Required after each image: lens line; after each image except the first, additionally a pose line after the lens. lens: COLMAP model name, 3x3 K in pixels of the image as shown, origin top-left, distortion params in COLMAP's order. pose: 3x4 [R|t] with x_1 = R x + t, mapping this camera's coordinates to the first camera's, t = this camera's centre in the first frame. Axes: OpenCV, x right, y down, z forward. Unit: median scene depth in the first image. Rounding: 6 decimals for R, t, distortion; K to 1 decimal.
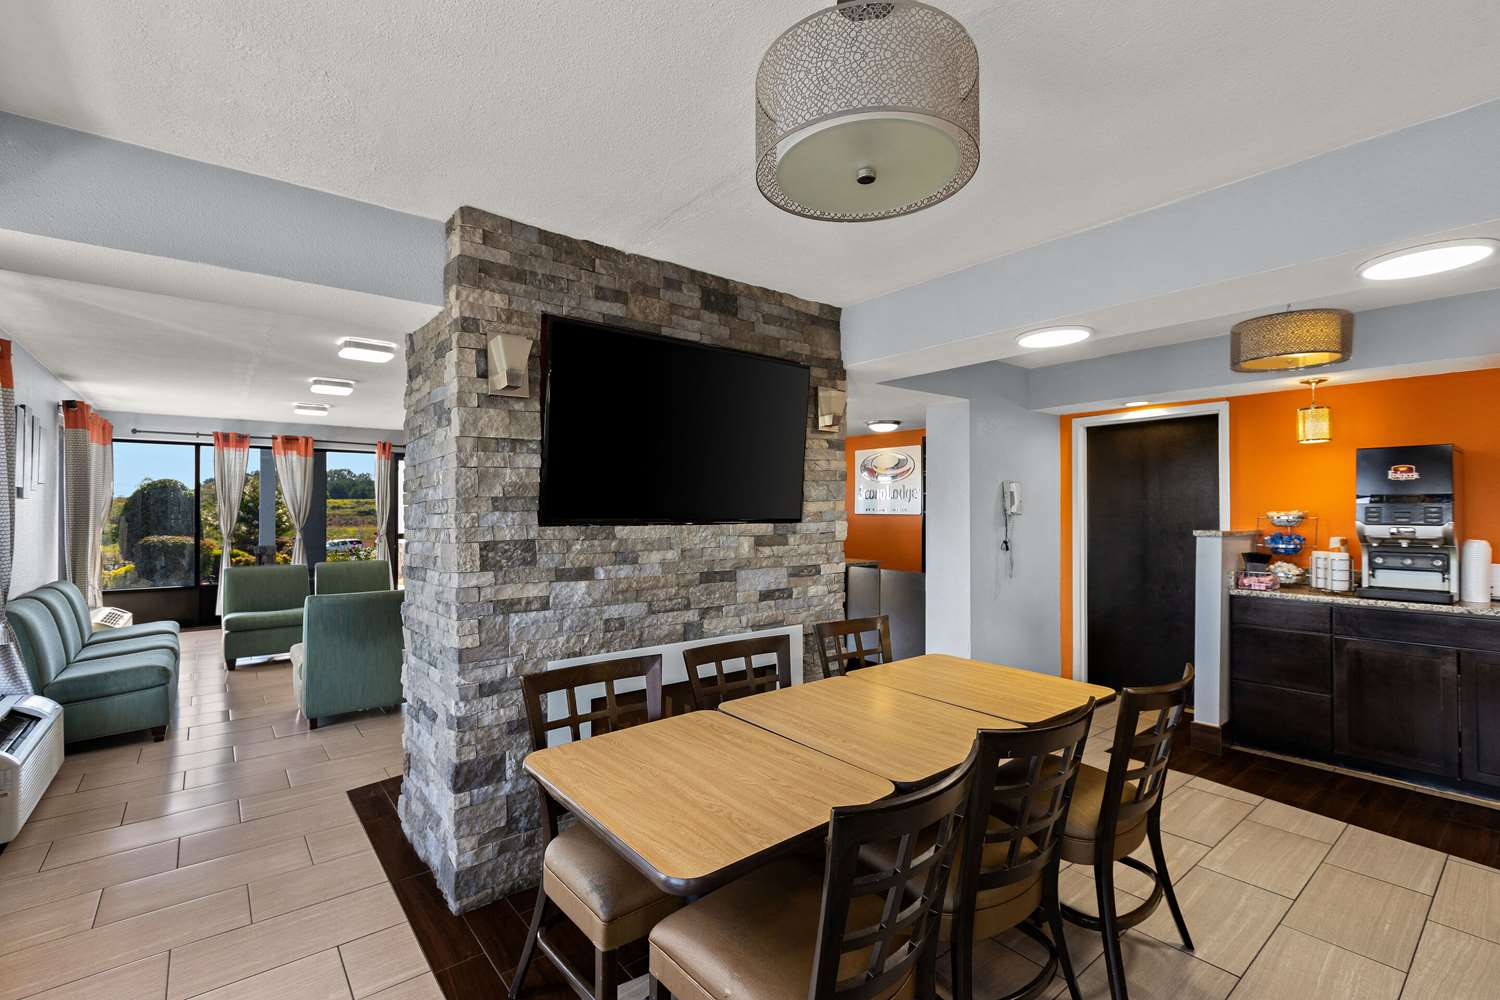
lens RADIAL K [[659.6, 0, 747.5], [0, 659.6, 507.0], [0, 0, 1]] dist [-0.000230, 0.000081]
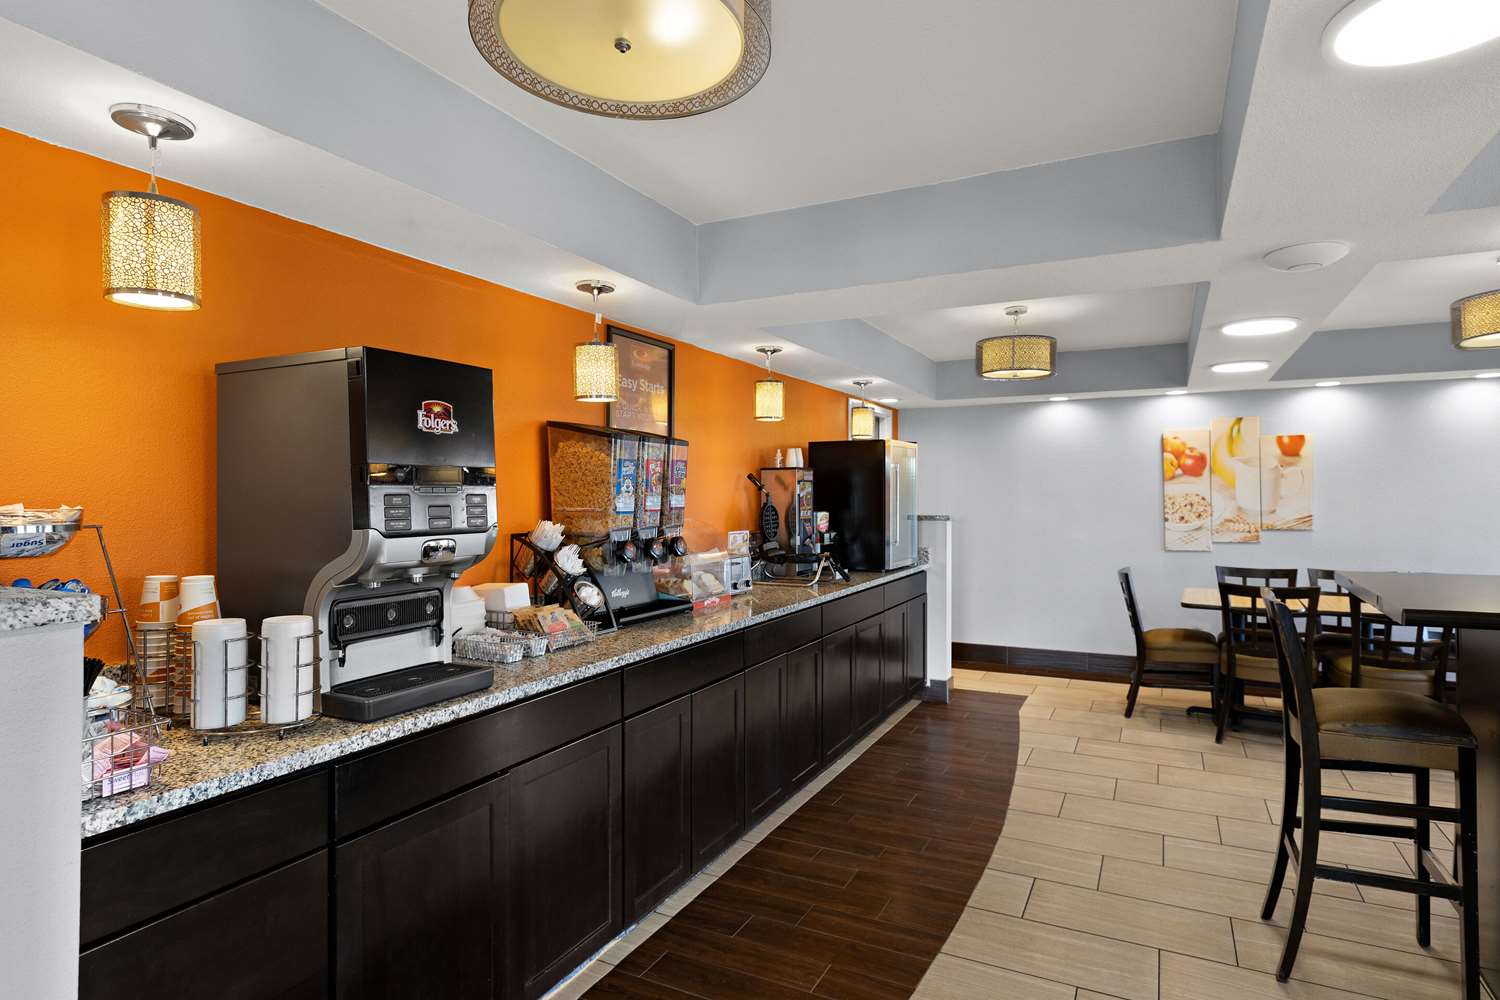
lens RADIAL K [[816.5, 0, 787.0], [0, 816.5, 494.5], [0, 0, 1]] dist [0.003313, 0.000450]
pose [[-0.432866, 0.001250, 0.901458, 0.381532], [0.002208, 0.999998, -0.000327, 0.001053], [-0.901456, 0.001849, -0.432867, 1.006141]]
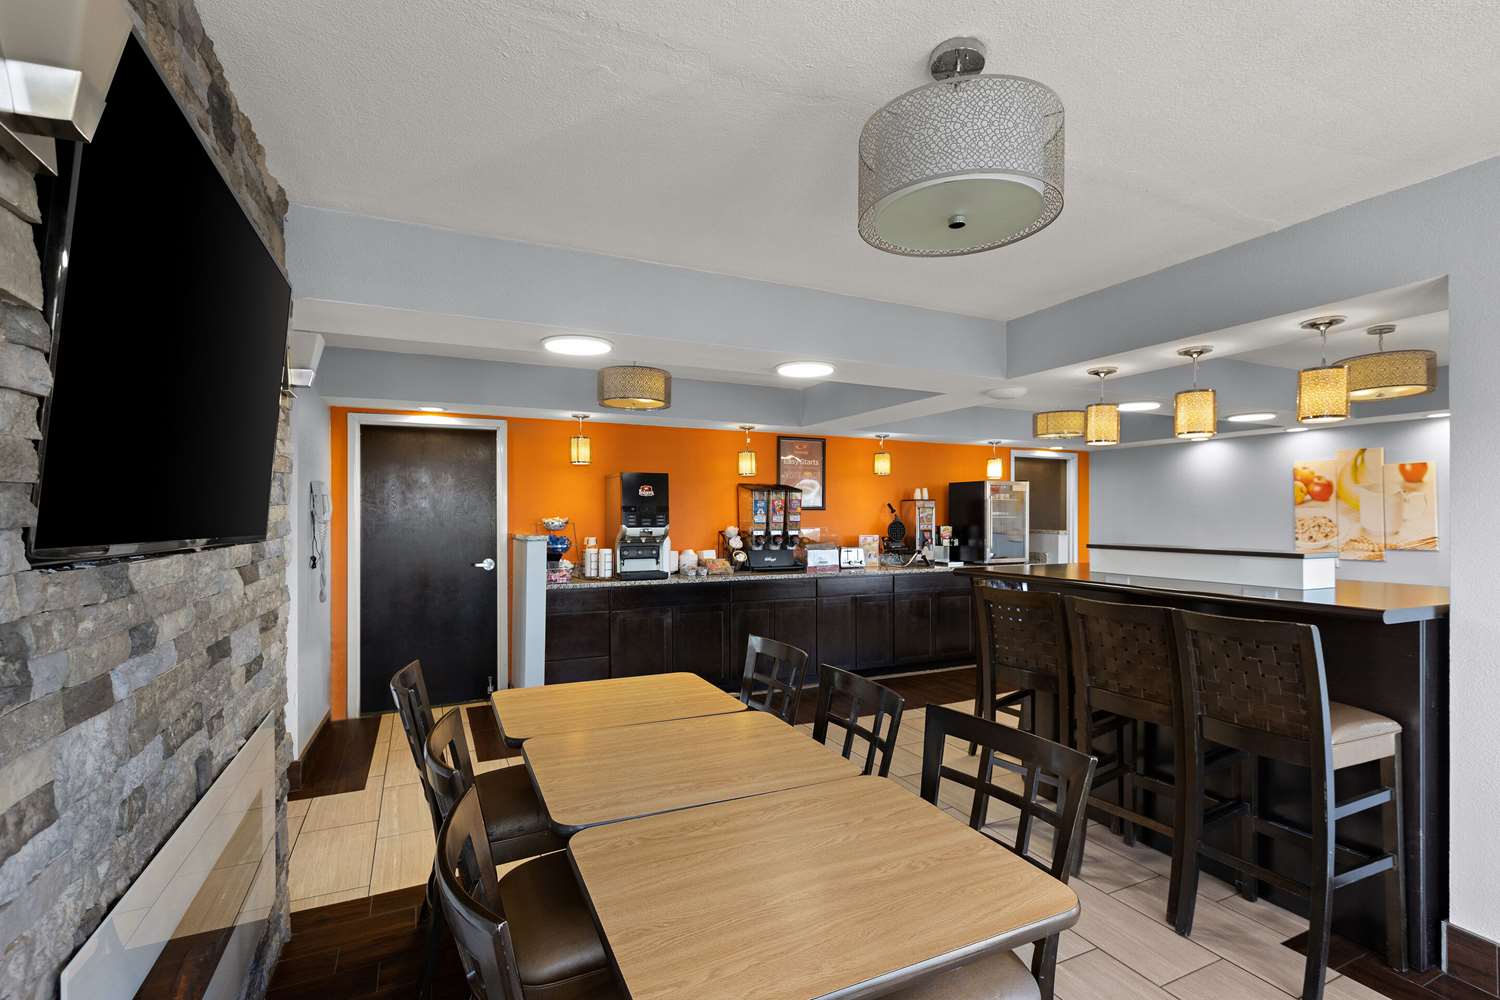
lens RADIAL K [[685.8, 0, 749.3], [0, 685.8, 507.6], [0, 0, 1]] dist [0.000361, 0.000361]
pose [[0.237373, 0.010357, 0.971363, -0.406241], [-0.002376, 0.999946, -0.010081, -0.000852], [-0.971416, 0.000085, 0.237385, 0.414687]]
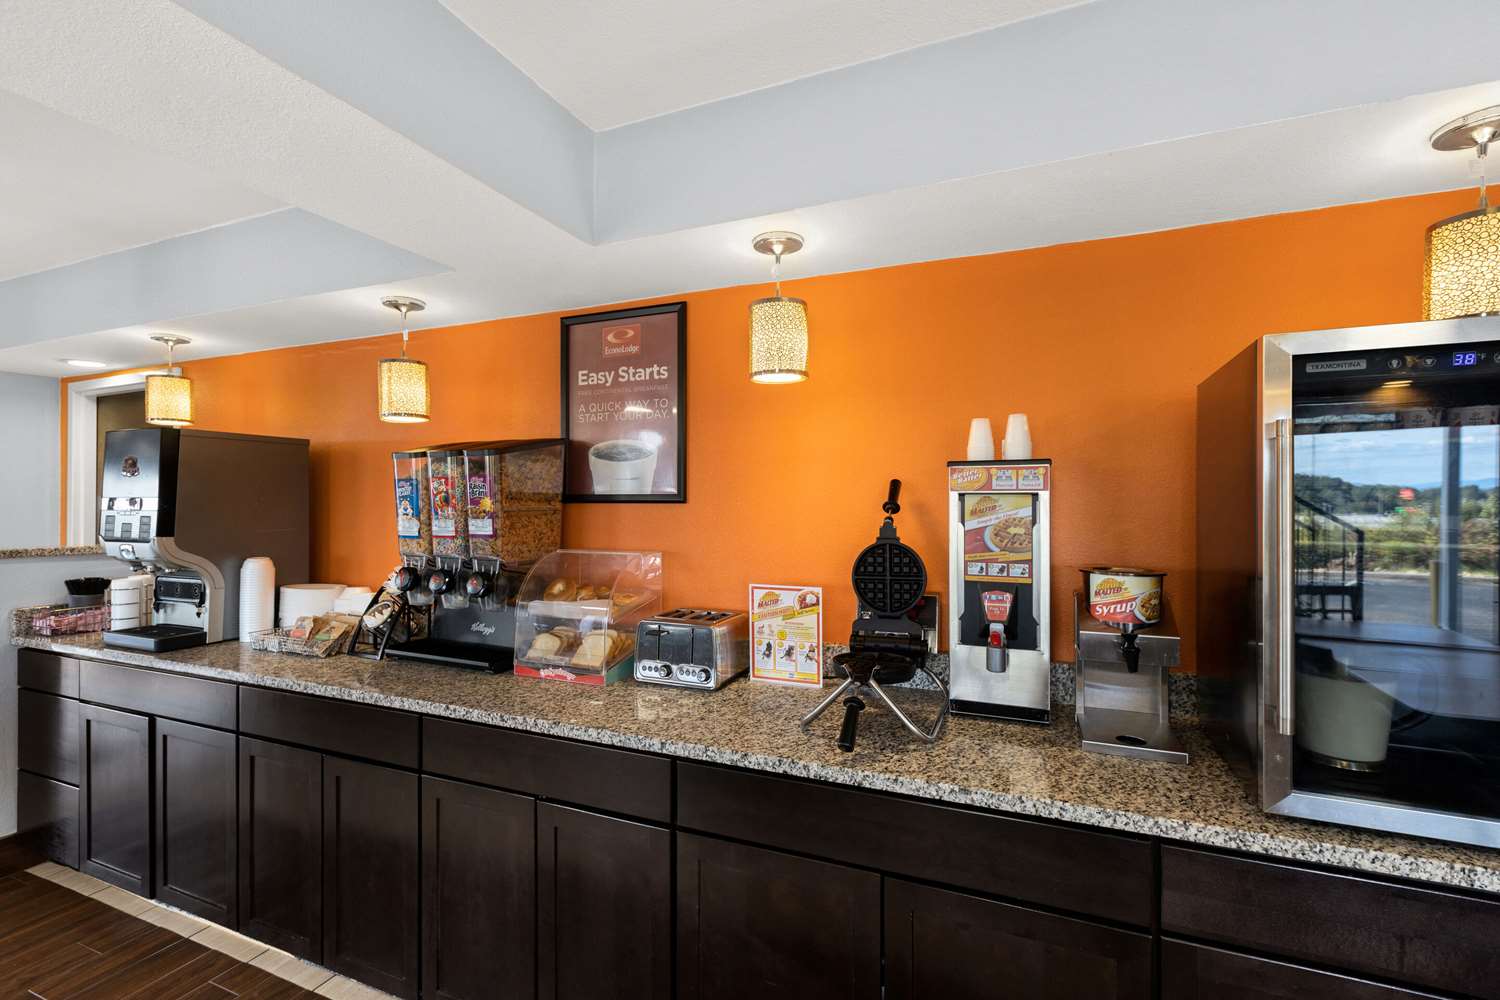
lens RADIAL K [[659.6, 0, 747.5], [0, 659.6, 507.0], [0, 0, 1]] dist [-0.000230, 0.000081]
pose [[0.882078, 0.000862, 0.471102, 1.219924], [-0.001916, 0.999997, 0.001757, -0.011457], [-0.471099, -0.002452, 0.882077, 0.068613]]
